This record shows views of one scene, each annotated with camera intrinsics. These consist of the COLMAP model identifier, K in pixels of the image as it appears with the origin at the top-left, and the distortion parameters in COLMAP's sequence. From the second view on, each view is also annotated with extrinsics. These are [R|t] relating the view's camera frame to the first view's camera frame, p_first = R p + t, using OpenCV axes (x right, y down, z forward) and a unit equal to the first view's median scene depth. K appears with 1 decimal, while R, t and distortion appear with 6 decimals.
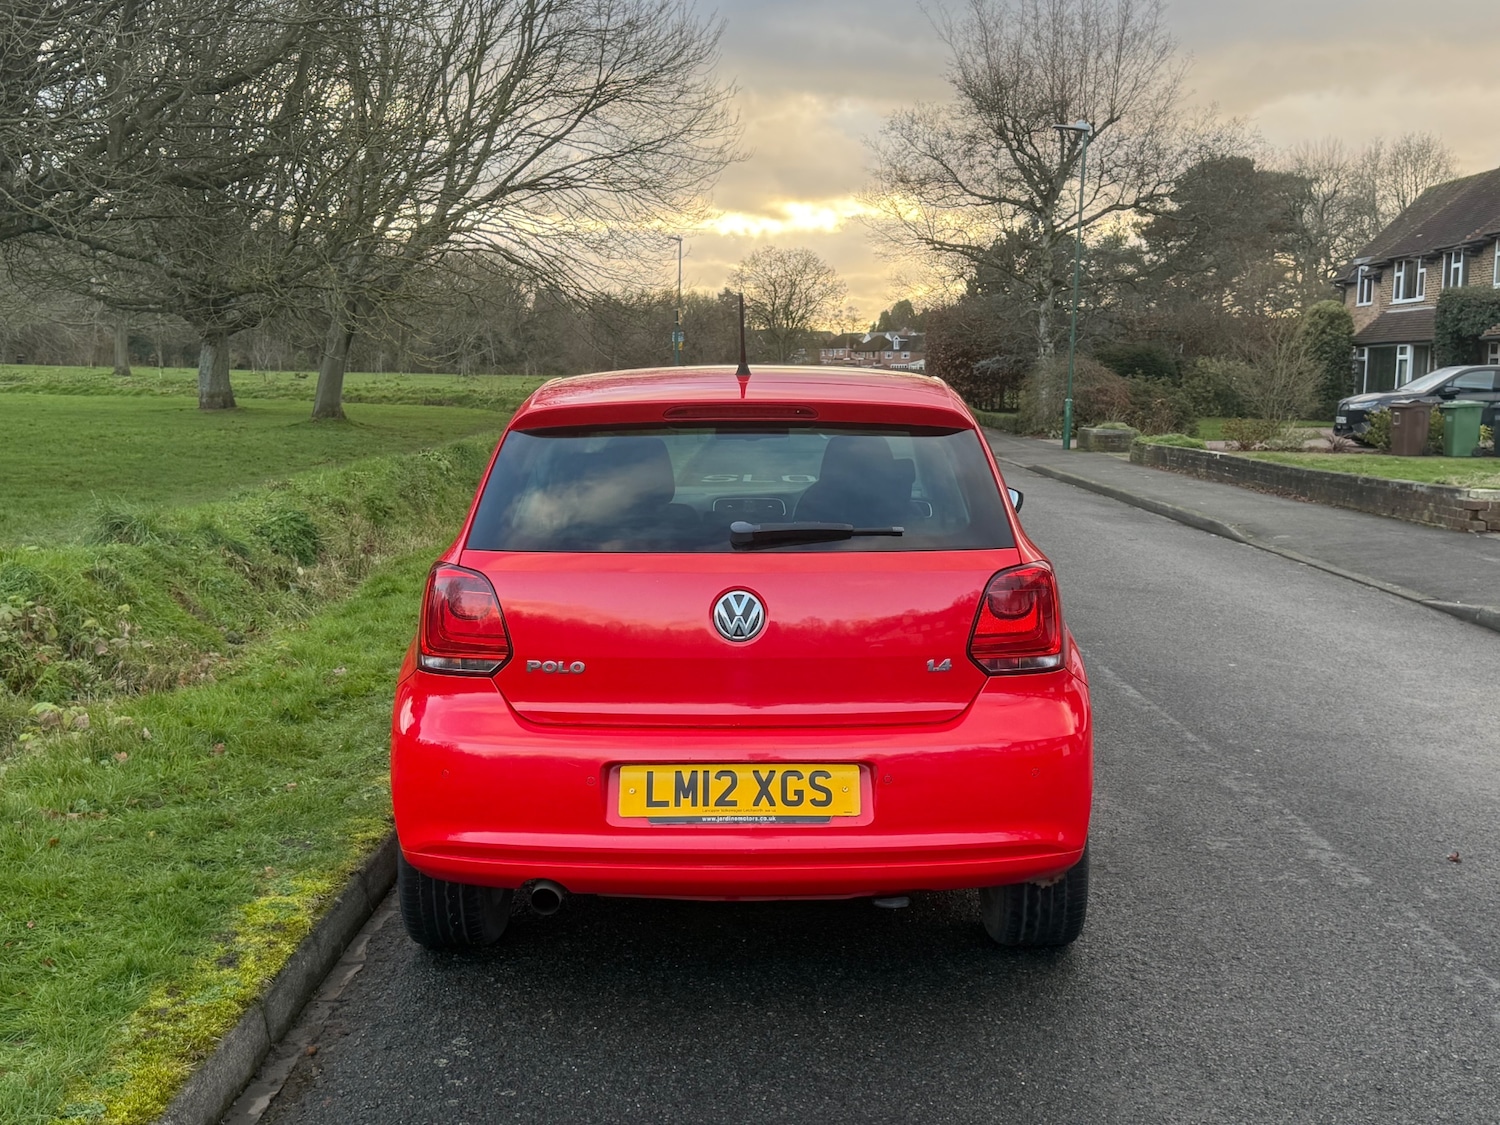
lens RADIAL K [[1709.8, 0, 748.4], [0, 1709.8, 572.9], [0, 0, 1]] dist [0.209140, -0.493018]
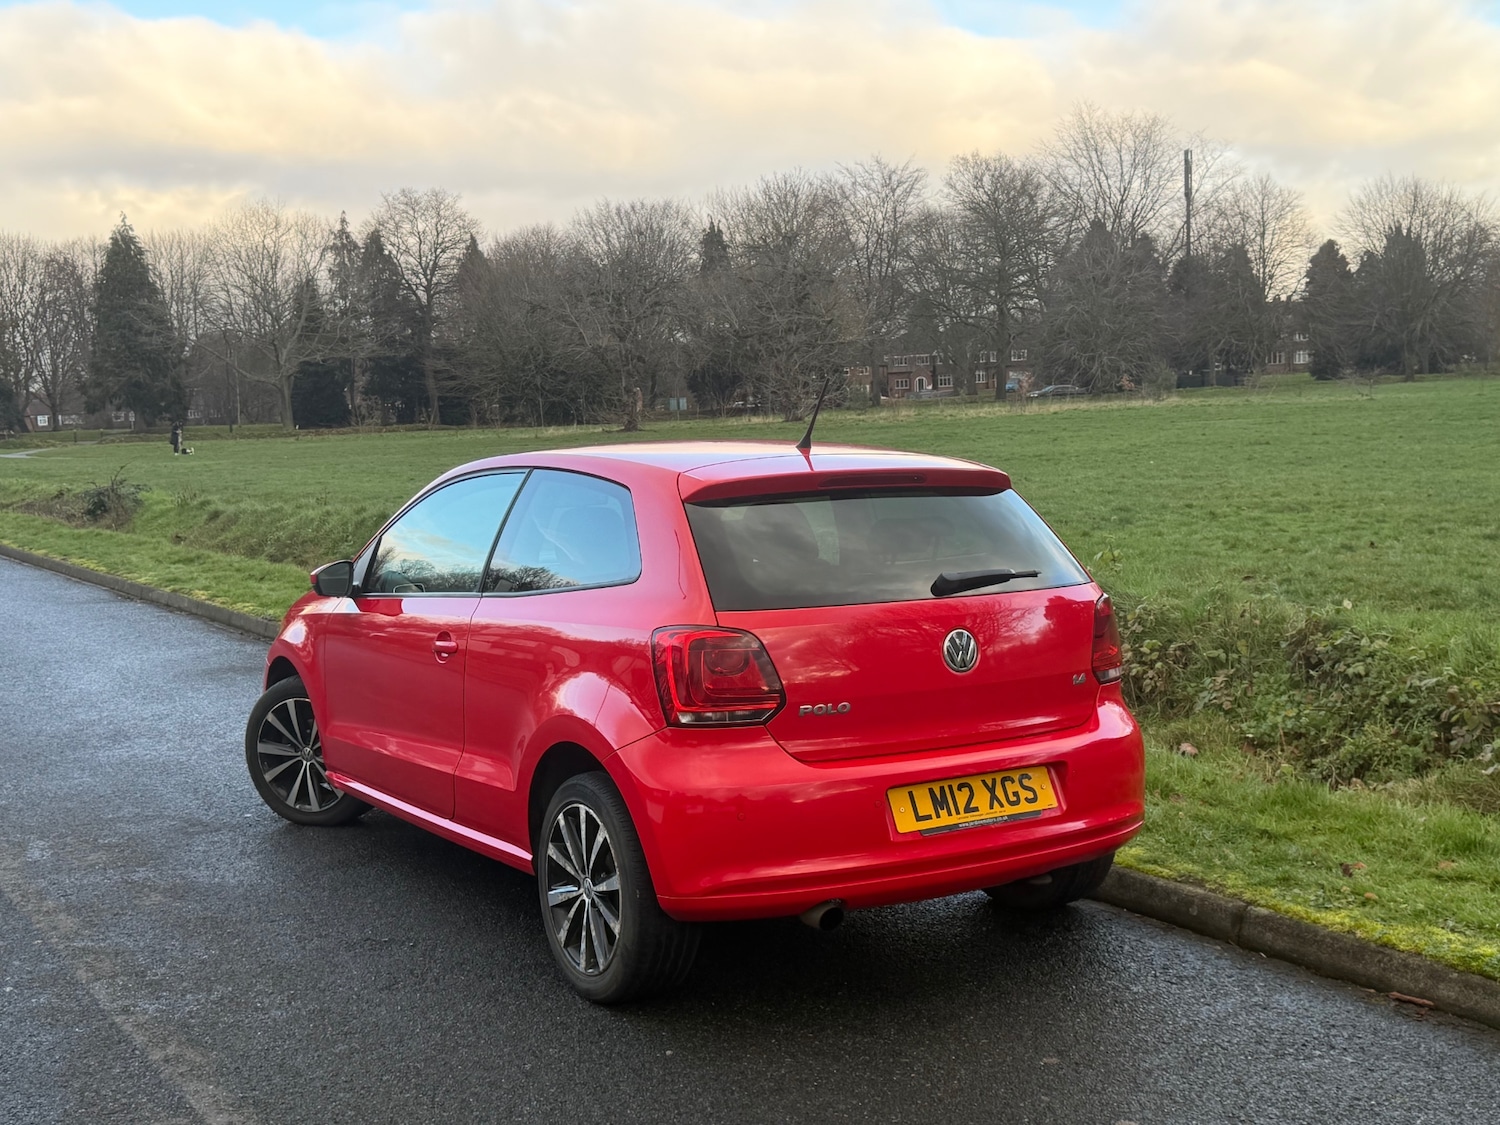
lens RADIAL K [[1714.5, 0, 757.1], [0, 1714.5, 547.4], [0, 0, 1]] dist [0.216416, -0.535105]
pose [[0.840196, -0.045420, 0.540377, -0.758937], [0.074889, 0.996657, -0.032668, -0.017825], [-0.537086, 0.067915, 0.840789, 0.070486]]
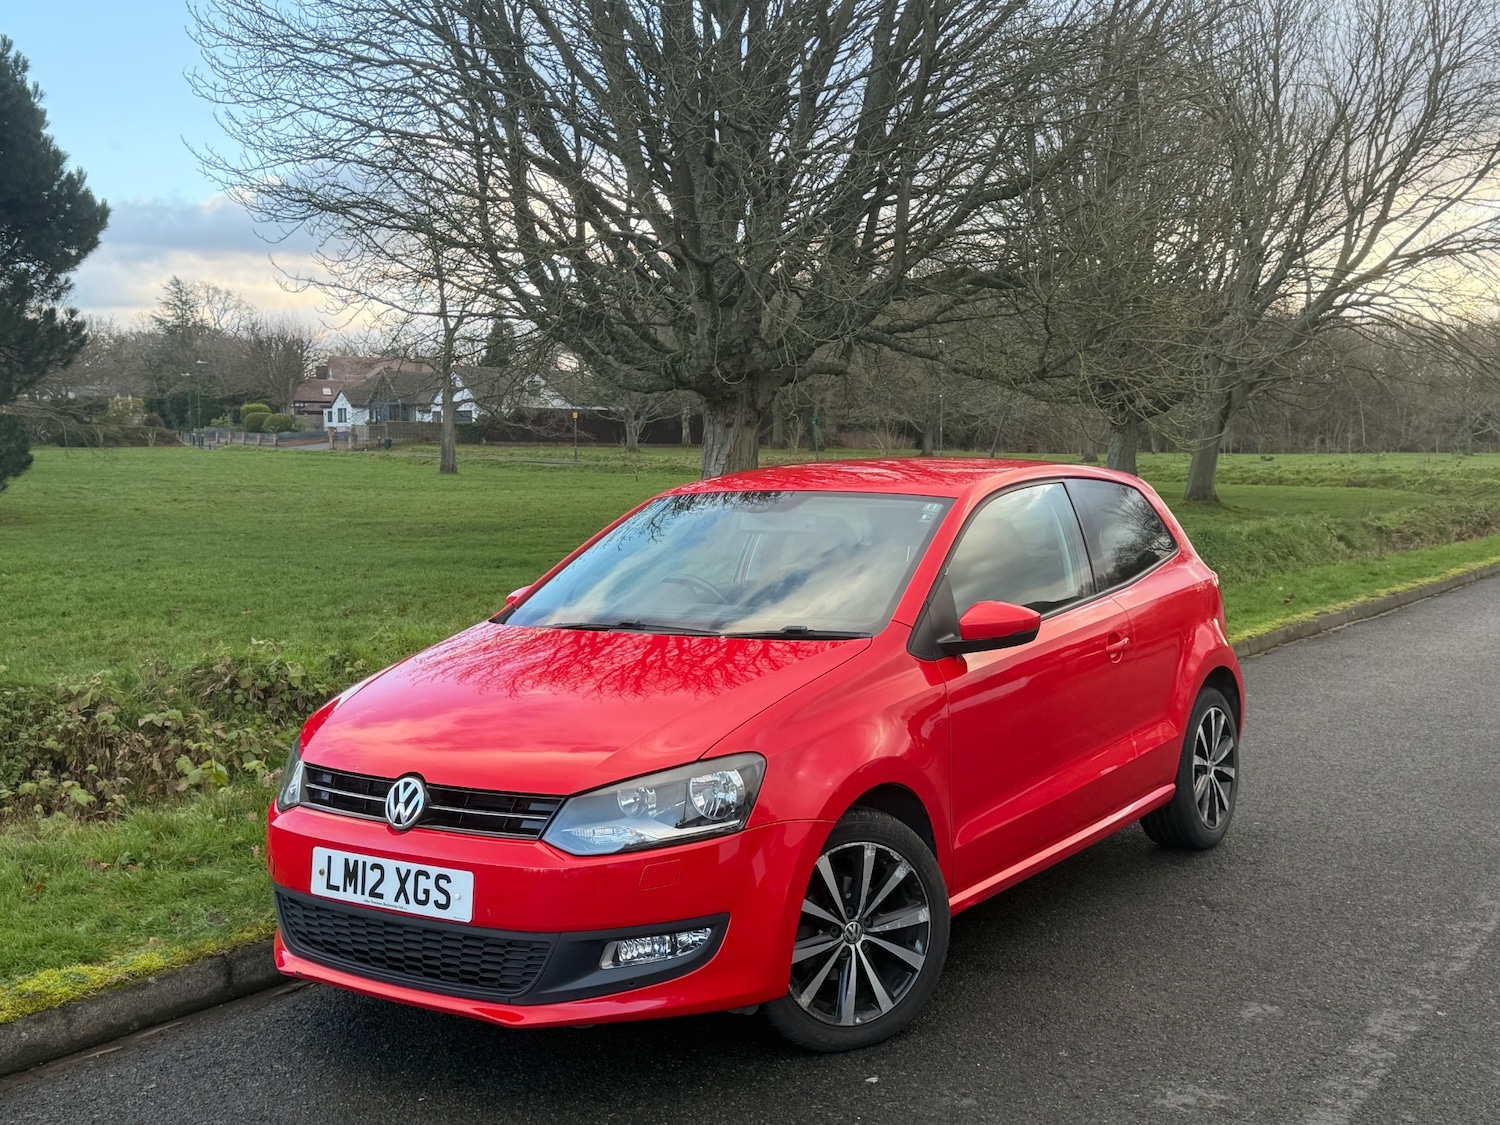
lens RADIAL K [[1666.9, 0, 750.0], [0, 1666.9, 562.5], [0, 0, 1]] dist [0.201464, -0.455817]
pose [[0.830115, 0.024118, -0.557071, 0.720381], [-0.052868, 0.997968, -0.035575, -0.048601], [0.555081, 0.058982, 0.829703, 0.405622]]
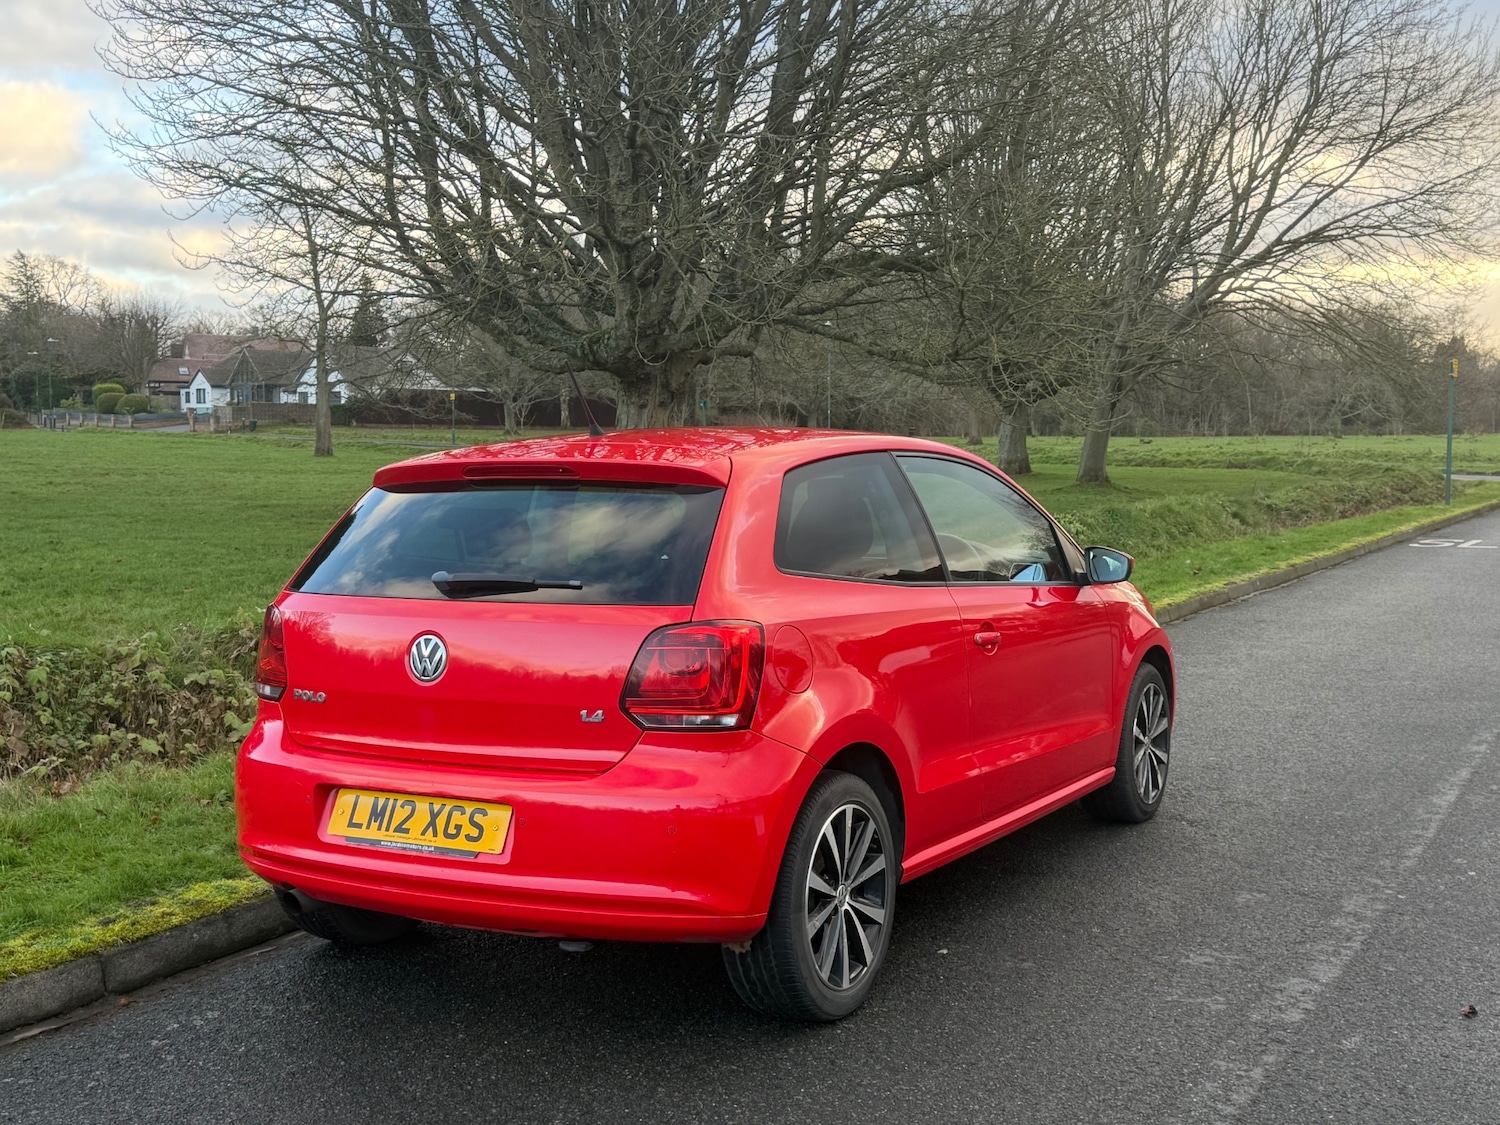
lens RADIAL K [[1709.8, 0, 748.4], [0, 1709.8, 572.9], [0, 0, 1]] dist [0.209140, -0.493018]
pose [[0.869895, 0.026212, -0.492540, 0.701046], [-0.044559, 0.998680, -0.025549, -0.009656], [0.491220, 0.044172, 0.869915, 0.150360]]
